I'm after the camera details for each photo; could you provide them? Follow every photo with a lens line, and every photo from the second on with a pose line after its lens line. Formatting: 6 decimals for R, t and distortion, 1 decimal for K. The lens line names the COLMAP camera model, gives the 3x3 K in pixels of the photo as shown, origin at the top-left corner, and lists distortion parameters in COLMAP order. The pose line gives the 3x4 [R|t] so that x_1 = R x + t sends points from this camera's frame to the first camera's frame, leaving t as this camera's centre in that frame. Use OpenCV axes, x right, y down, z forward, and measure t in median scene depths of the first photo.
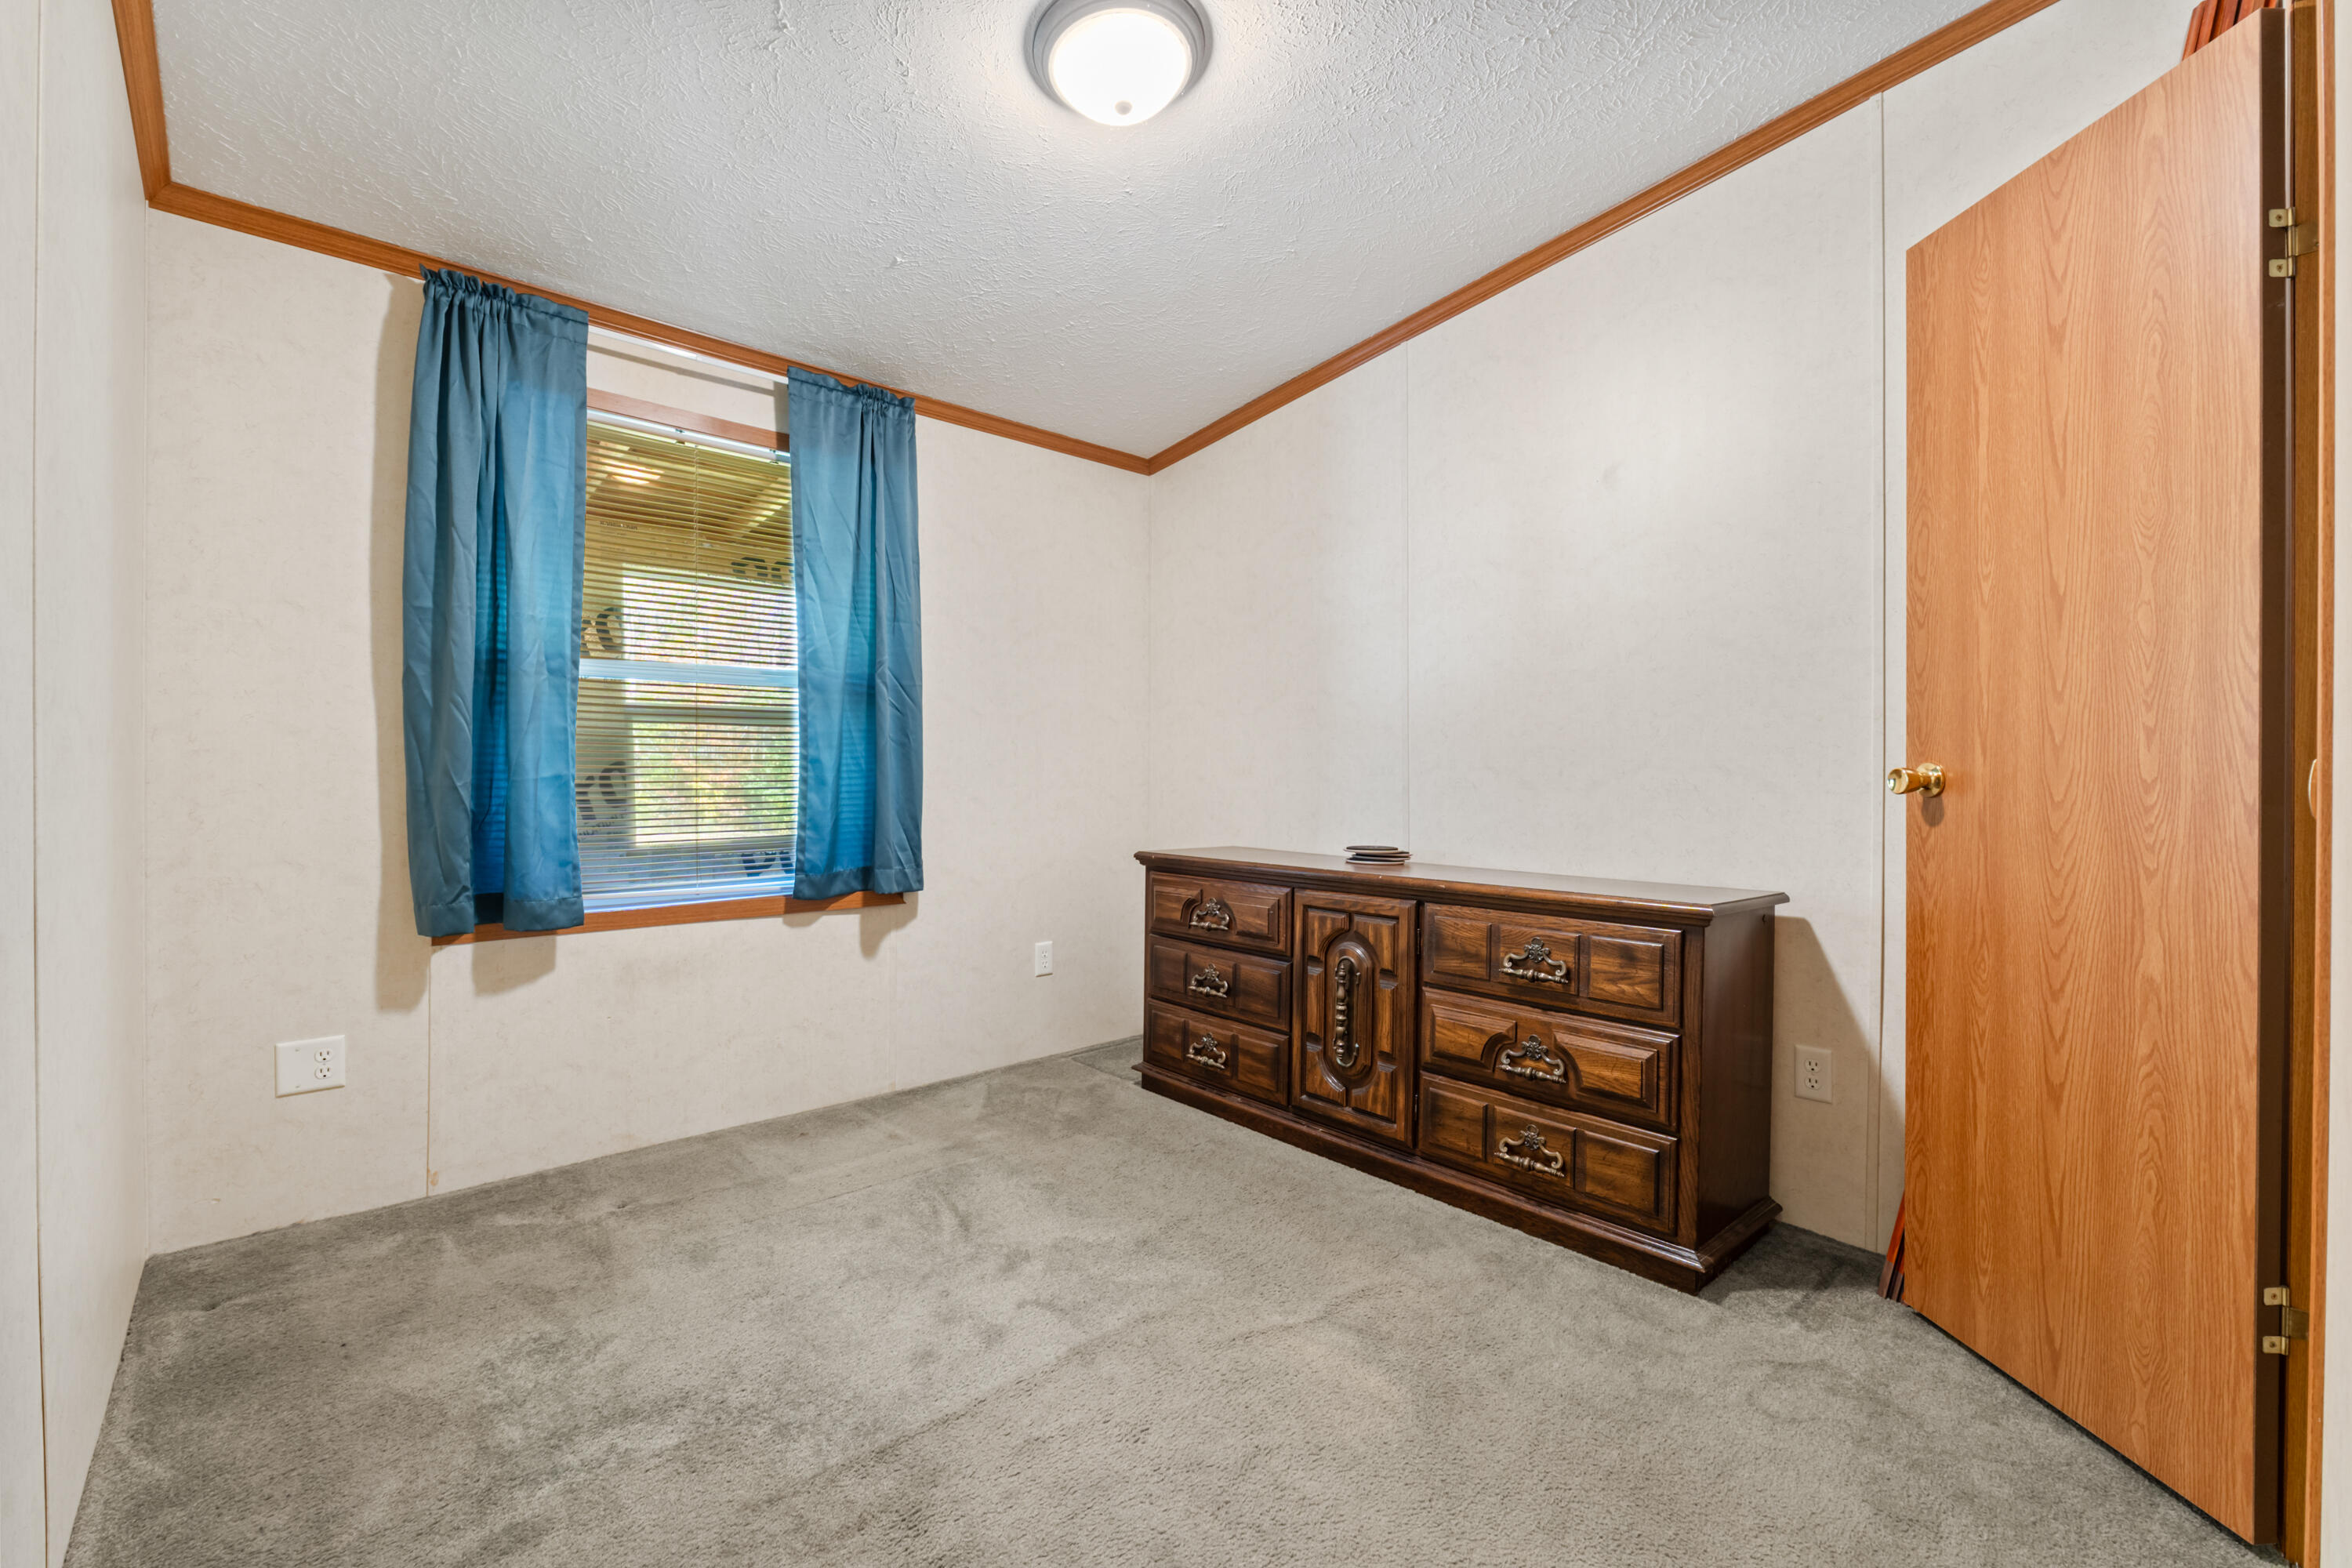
lens RADIAL K [[1001.3, 0, 1165.6], [0, 1001.3, 774.4], [0, 0, 1]] dist [-0.000376, 0.000052]
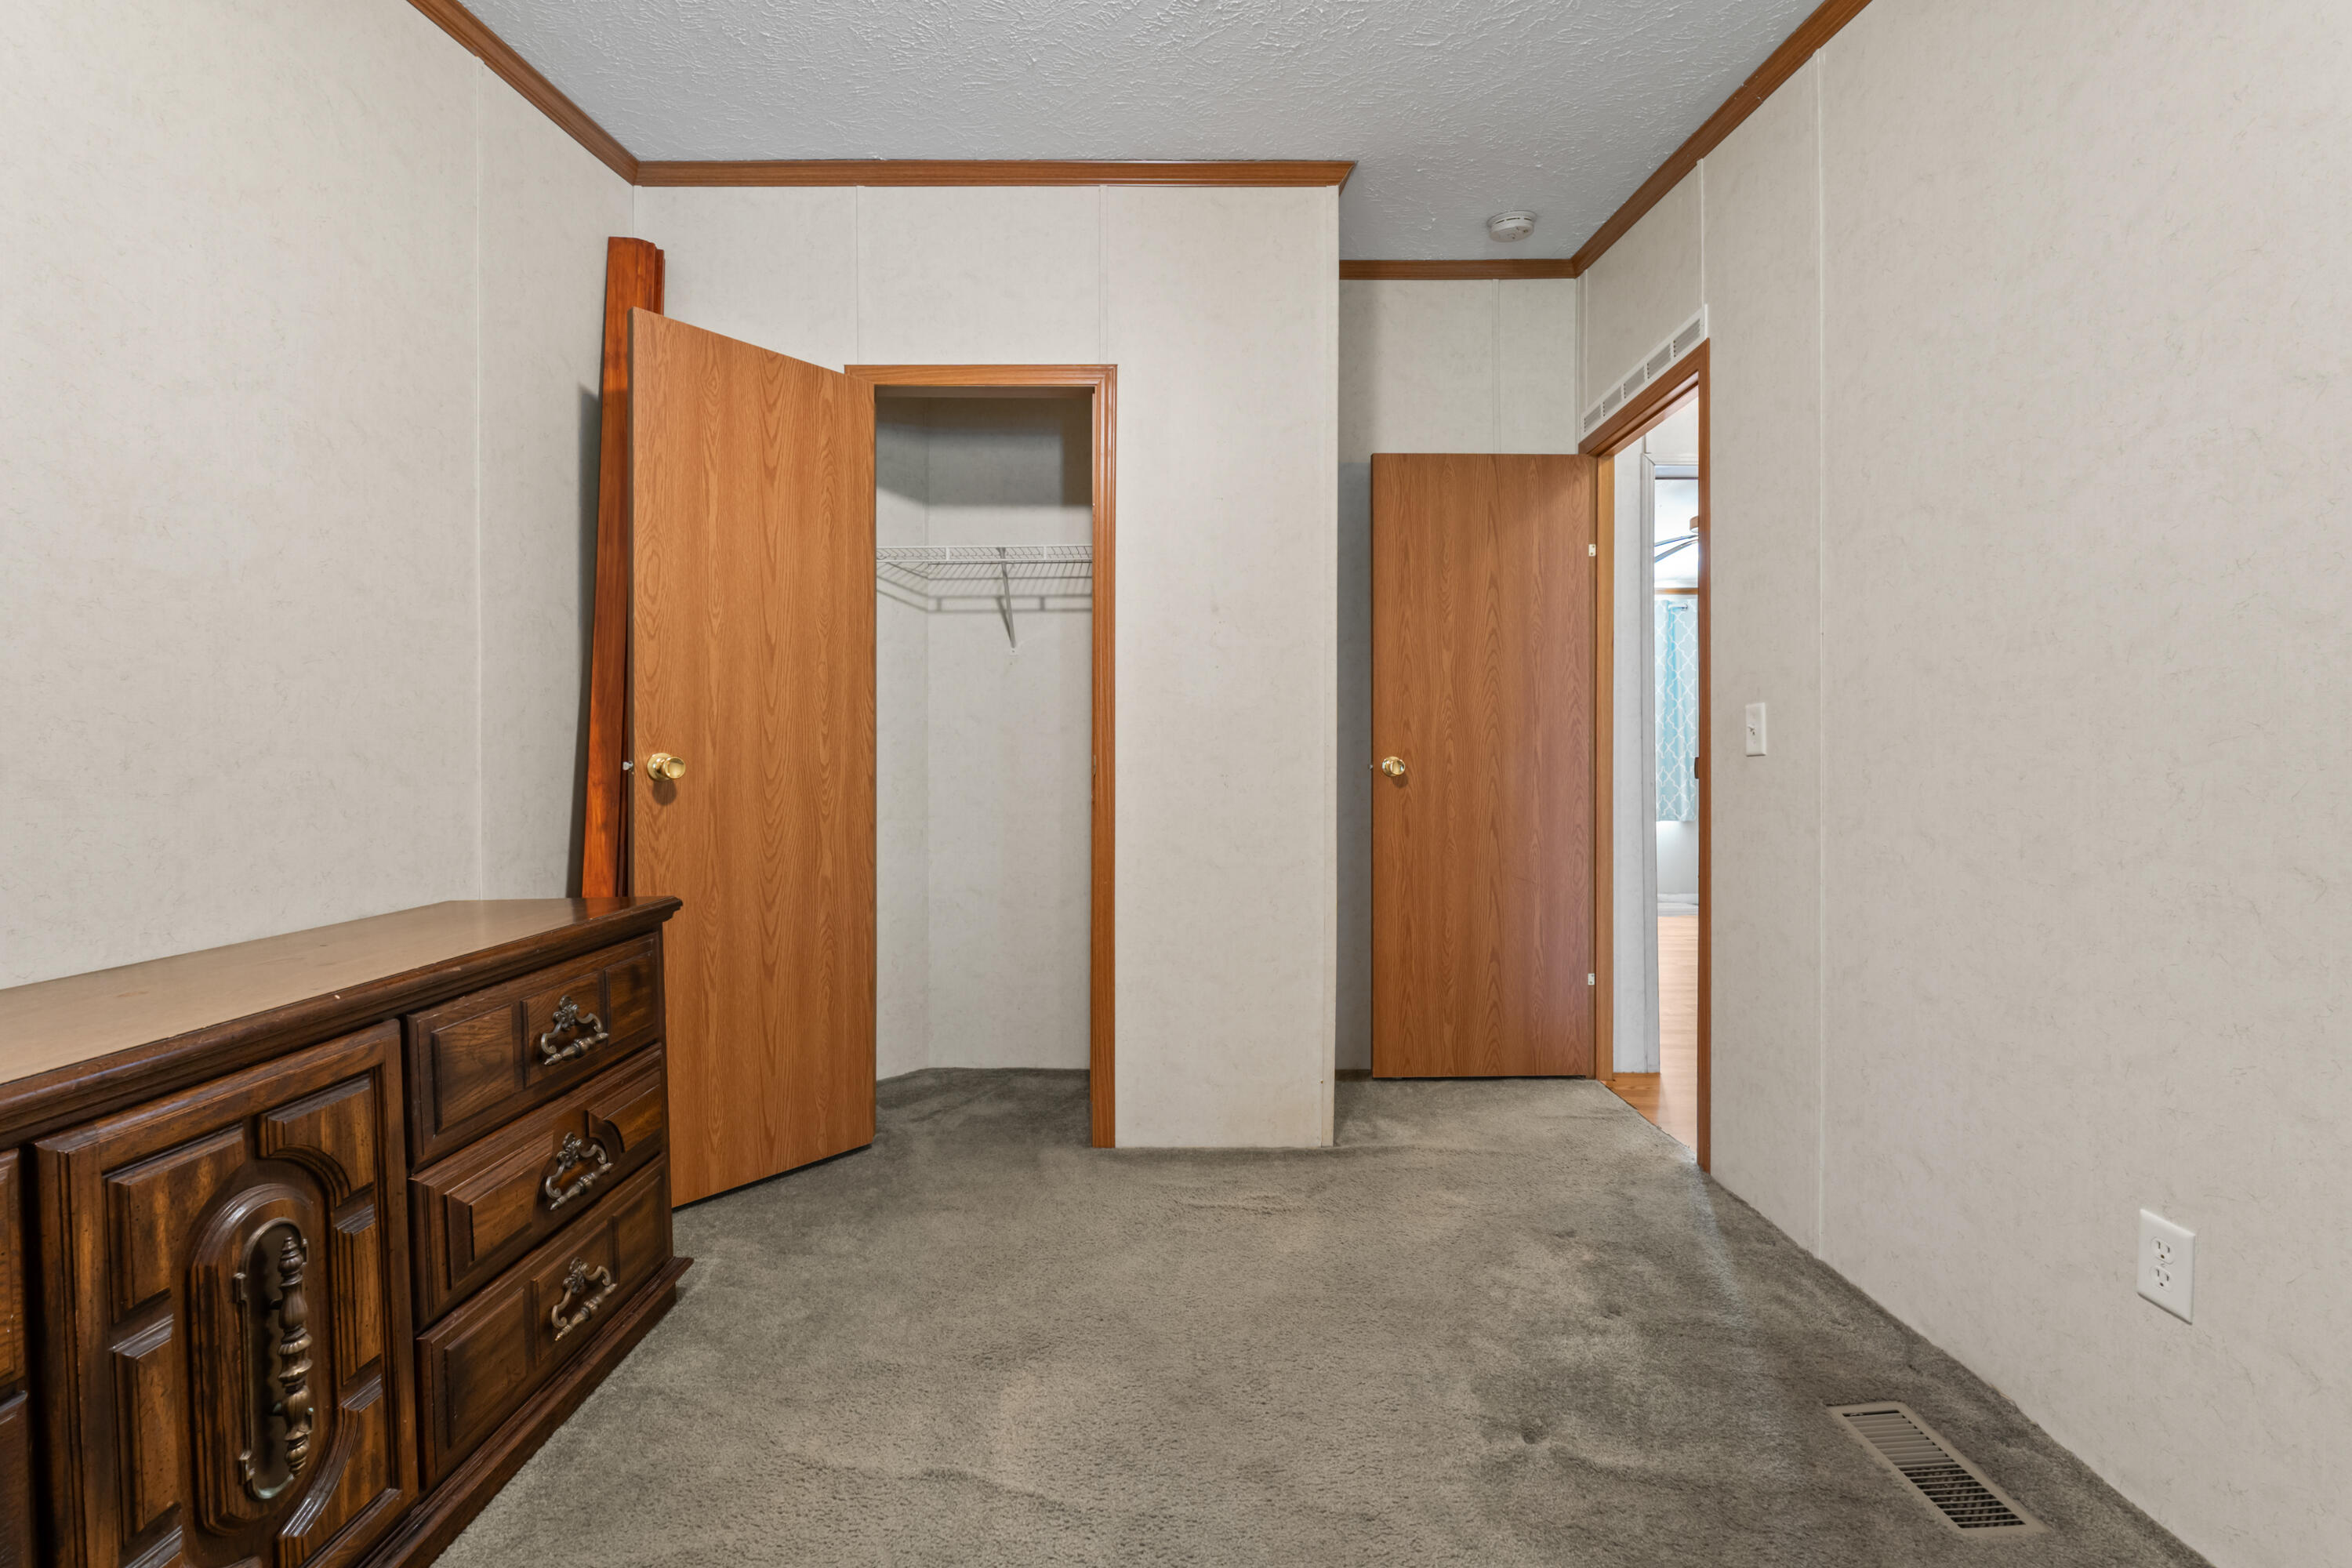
lens RADIAL K [[1001.3, 0, 1165.6], [0, 1001.3, 774.4], [0, 0, 1]] dist [-0.000376, 0.000052]
pose [[-0.740540, -0.010065, 0.671937, -0.524179], [0.004157, 0.999800, 0.019557, -0.007049], [-0.672000, 0.017276, -0.740350, 1.553735]]
